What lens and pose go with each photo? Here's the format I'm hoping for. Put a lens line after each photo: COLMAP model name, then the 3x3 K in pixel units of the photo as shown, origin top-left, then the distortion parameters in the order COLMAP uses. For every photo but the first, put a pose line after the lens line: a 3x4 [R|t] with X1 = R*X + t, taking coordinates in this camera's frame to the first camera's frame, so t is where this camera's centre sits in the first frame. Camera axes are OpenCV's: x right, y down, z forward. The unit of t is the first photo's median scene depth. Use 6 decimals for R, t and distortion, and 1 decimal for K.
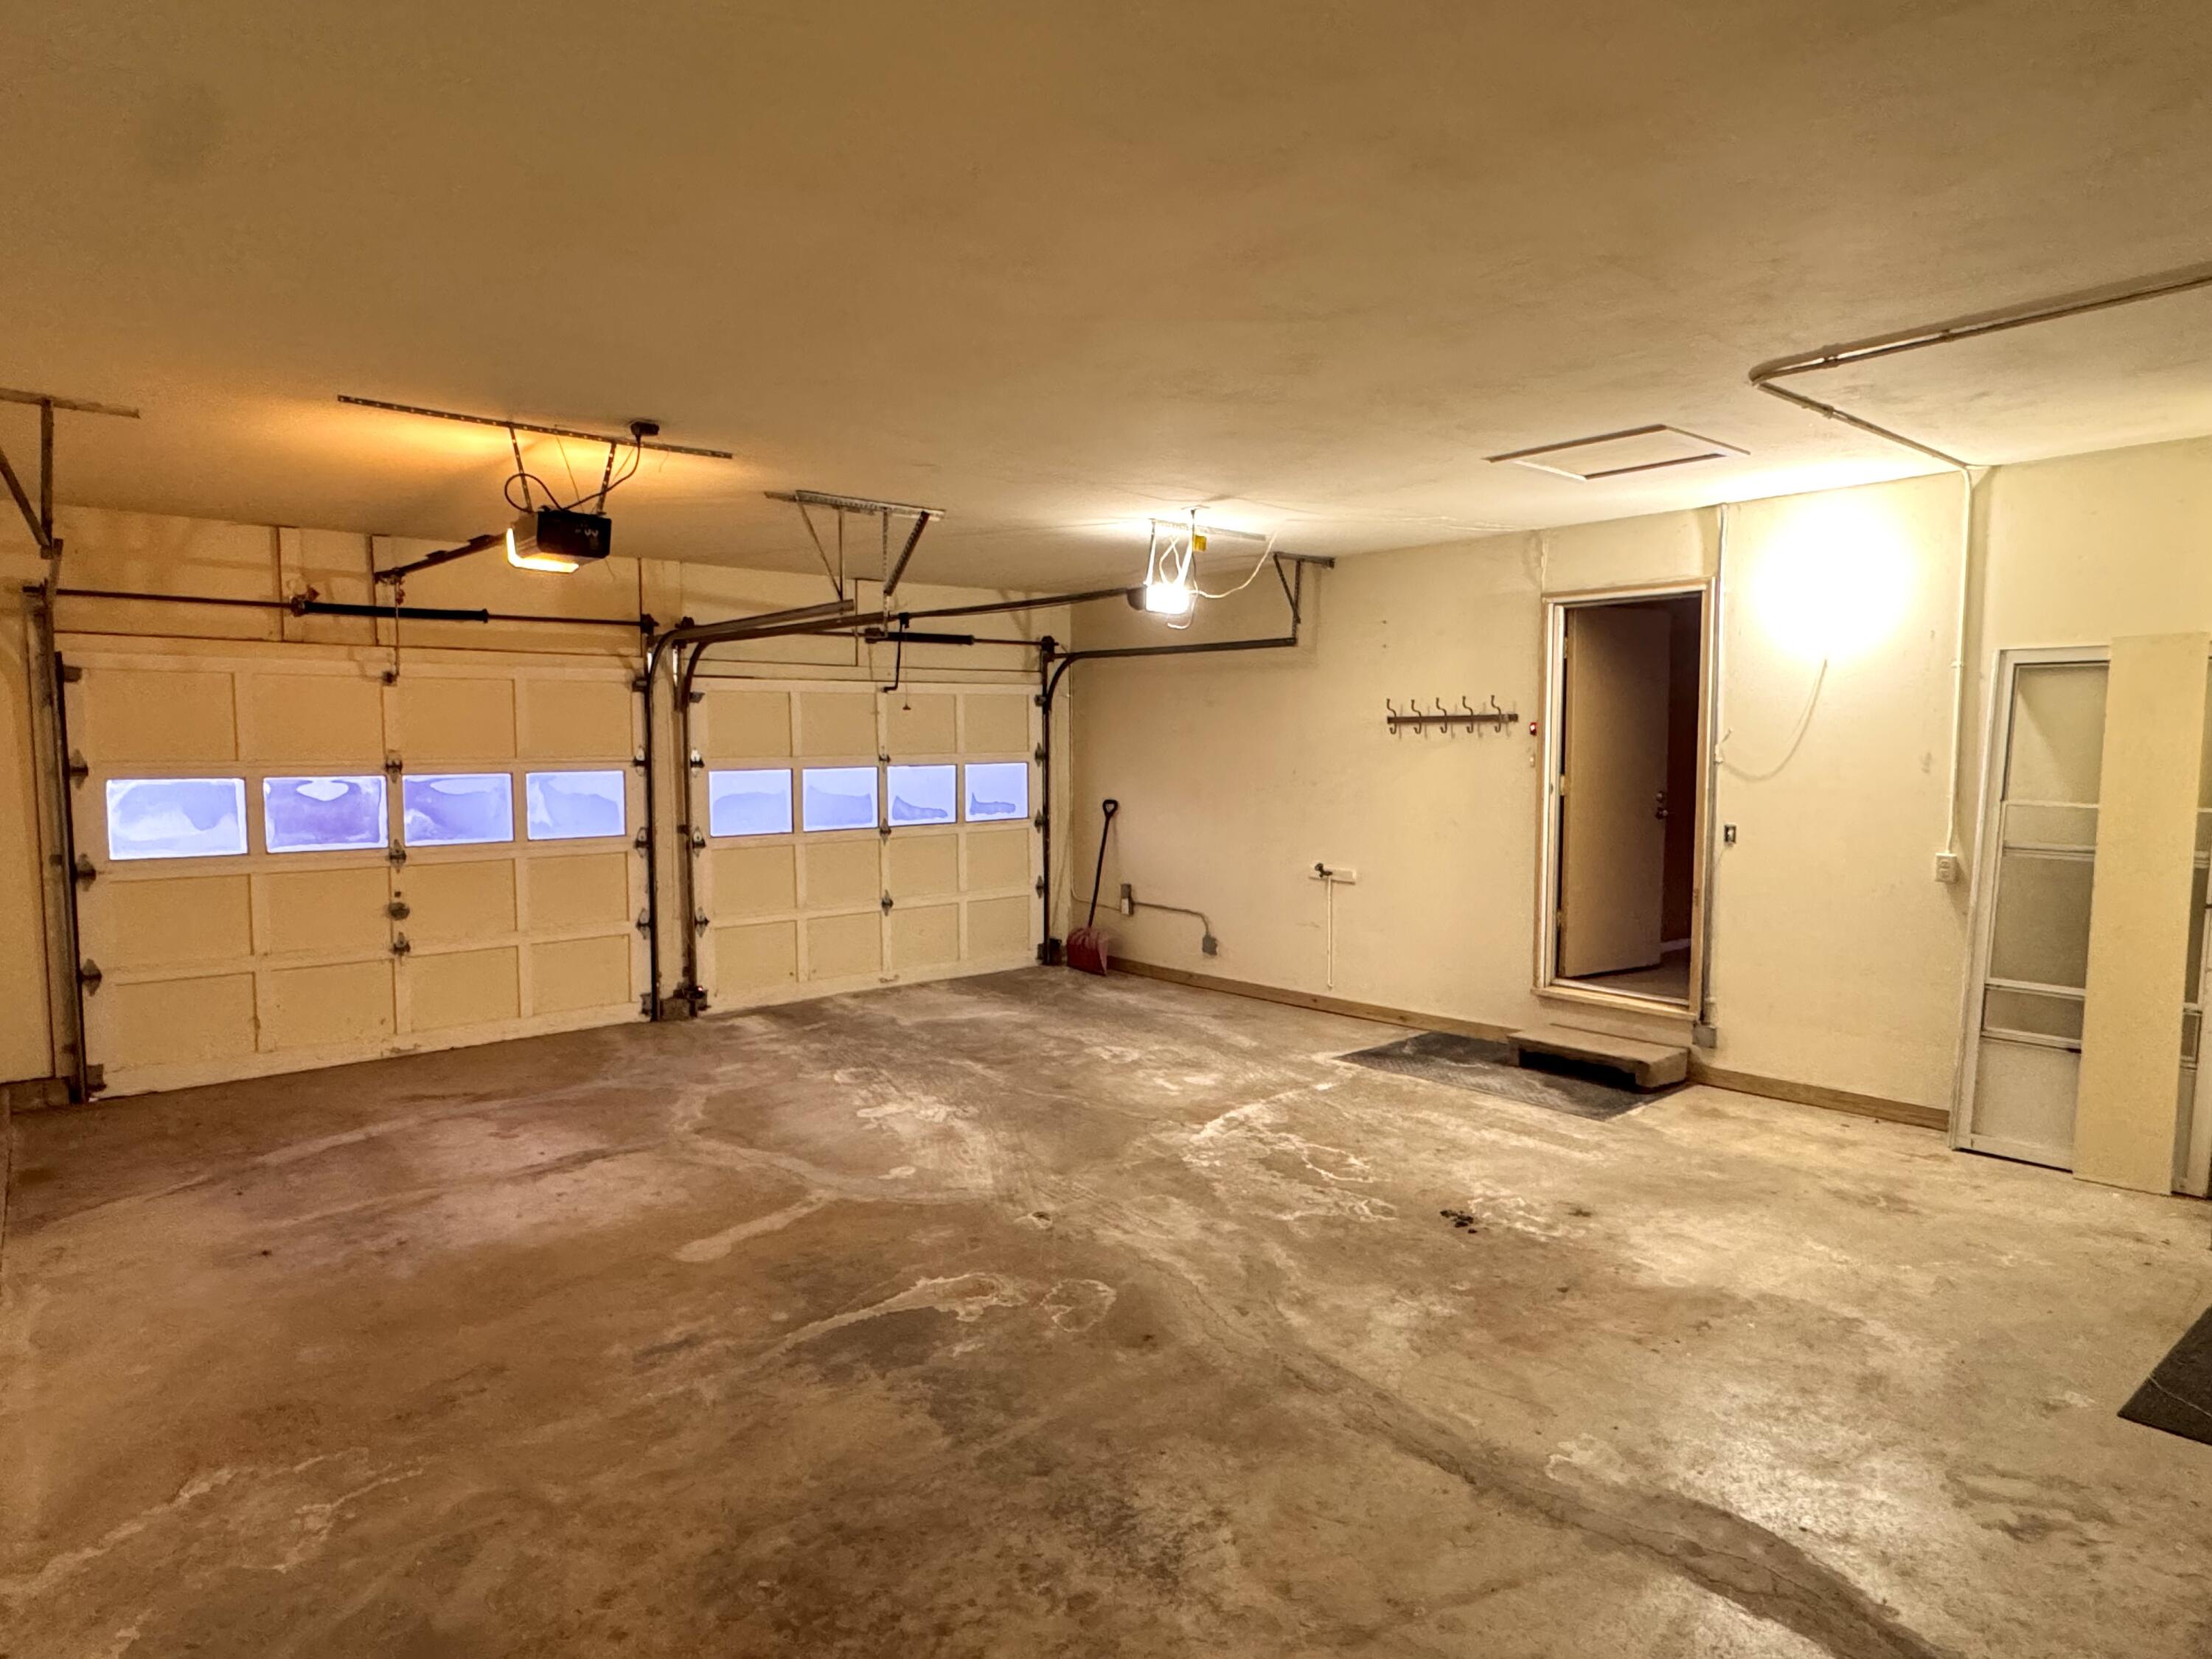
lens RADIAL K [[1299.2, 0, 1104.0], [0, 1299.2, 832.0], [0, 0, 1]] dist [-0.005549, 0.001052]
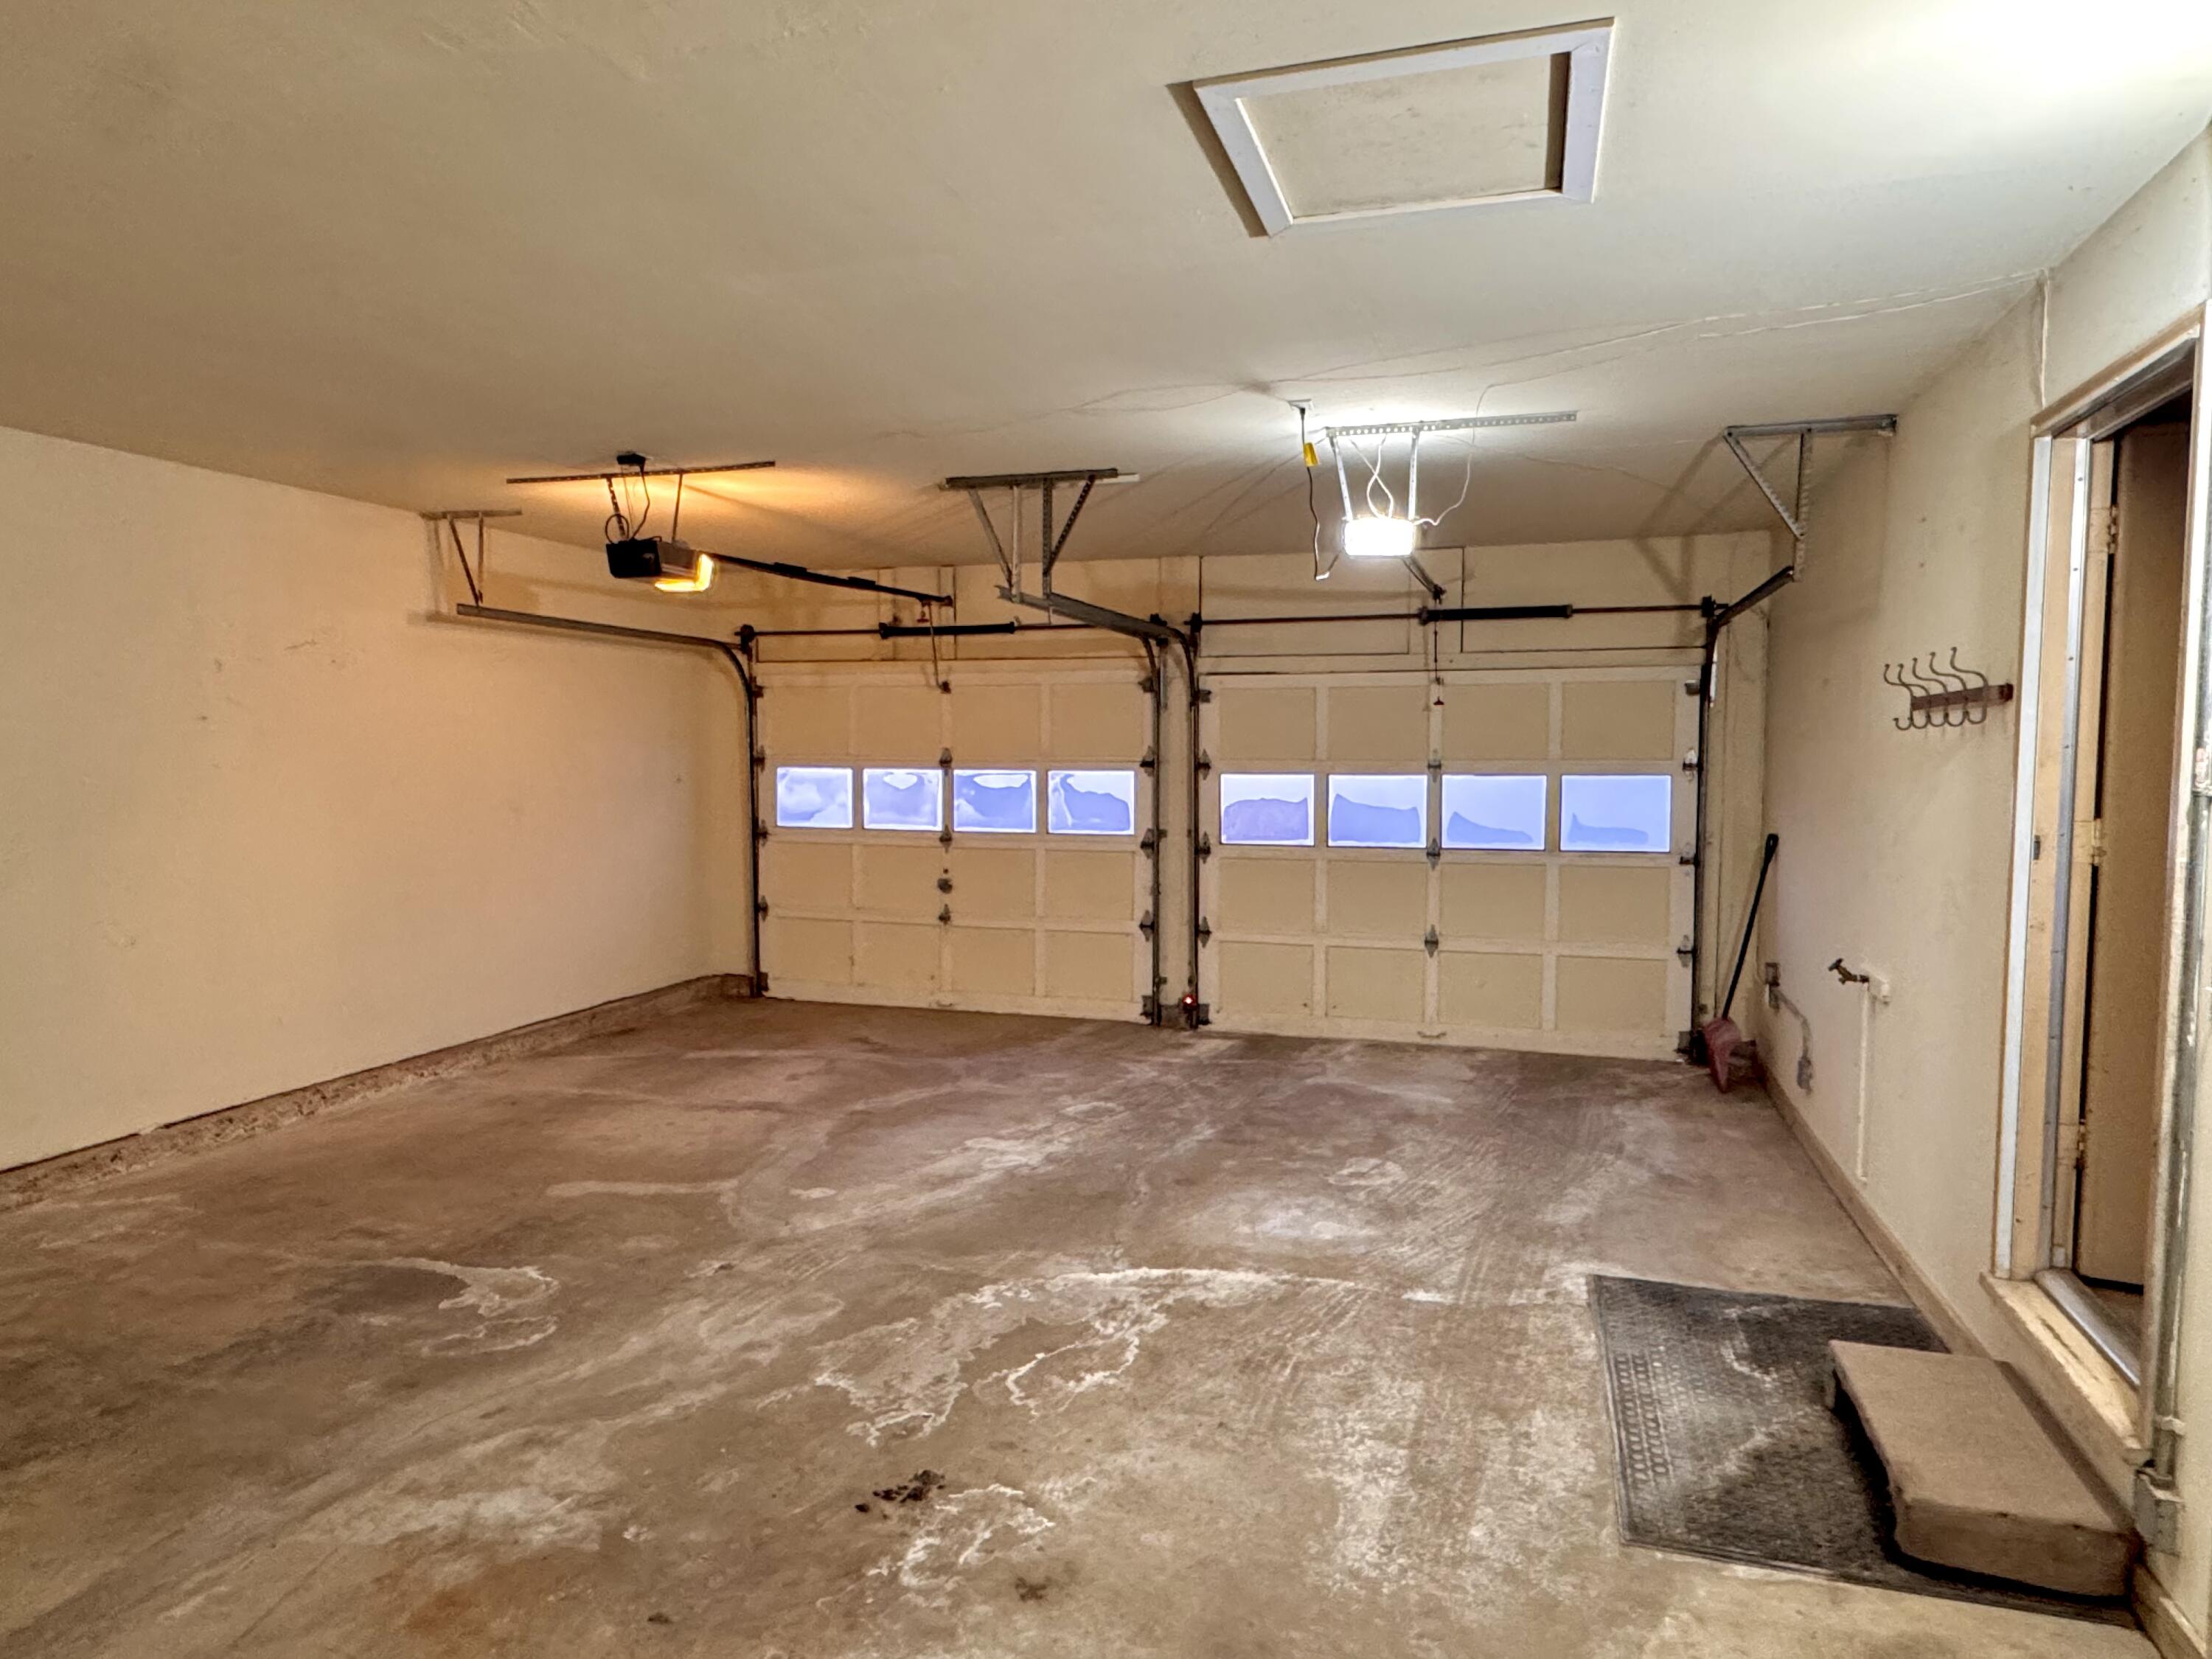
lens RADIAL K [[1352.2, 0, 1097.6], [0, 1352.2, 837.8], [0, 0, 1]] dist [-0.002645, -0.001694]
pose [[0.529207, 0.062219, -0.846208, 0.657184], [-0.066882, 0.997264, 0.031499, -0.034722], [0.845852, 0.039926, 0.531921, 0.546385]]
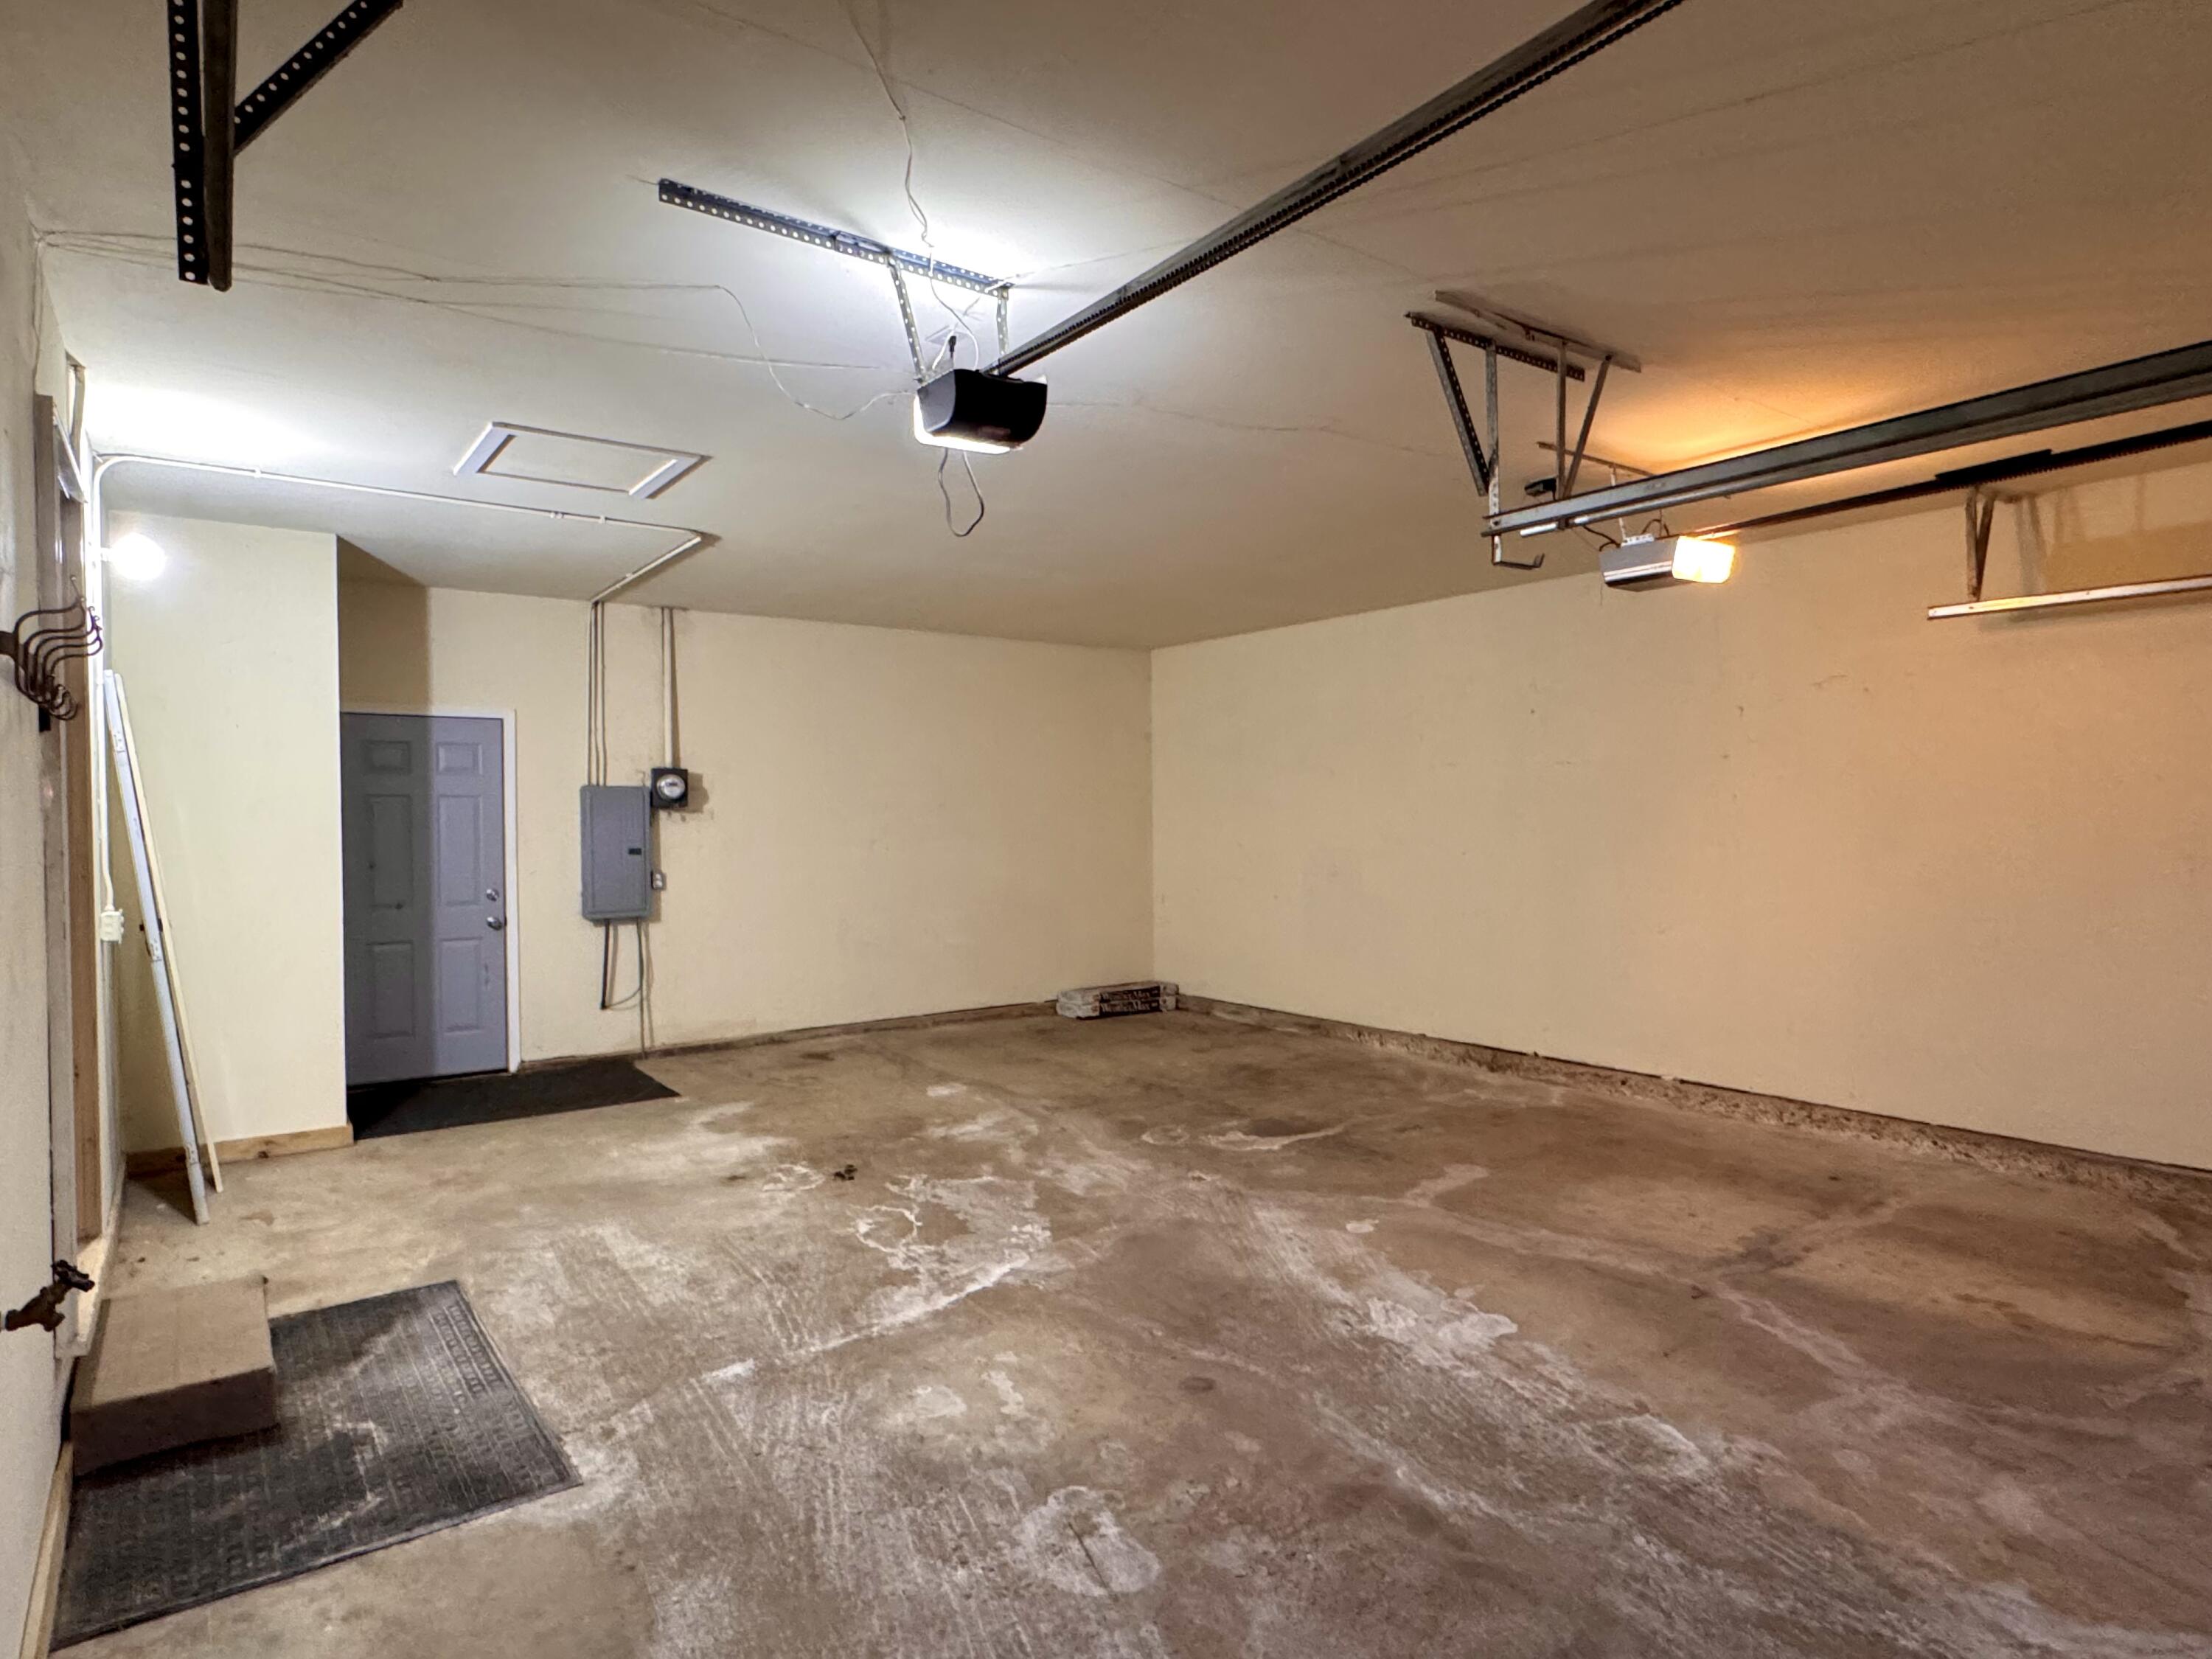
lens RADIAL K [[1230.9, 0, 1097.2], [0, 1230.9, 825.6], [0, 0, 1]] dist [-0.010933, 0.004117]
pose [[-0.997588, 0.010607, 0.068602, -0.027689], [0.016385, 0.996313, 0.084215, -0.084134], [-0.067456, 0.085136, -0.994083, 1.585606]]
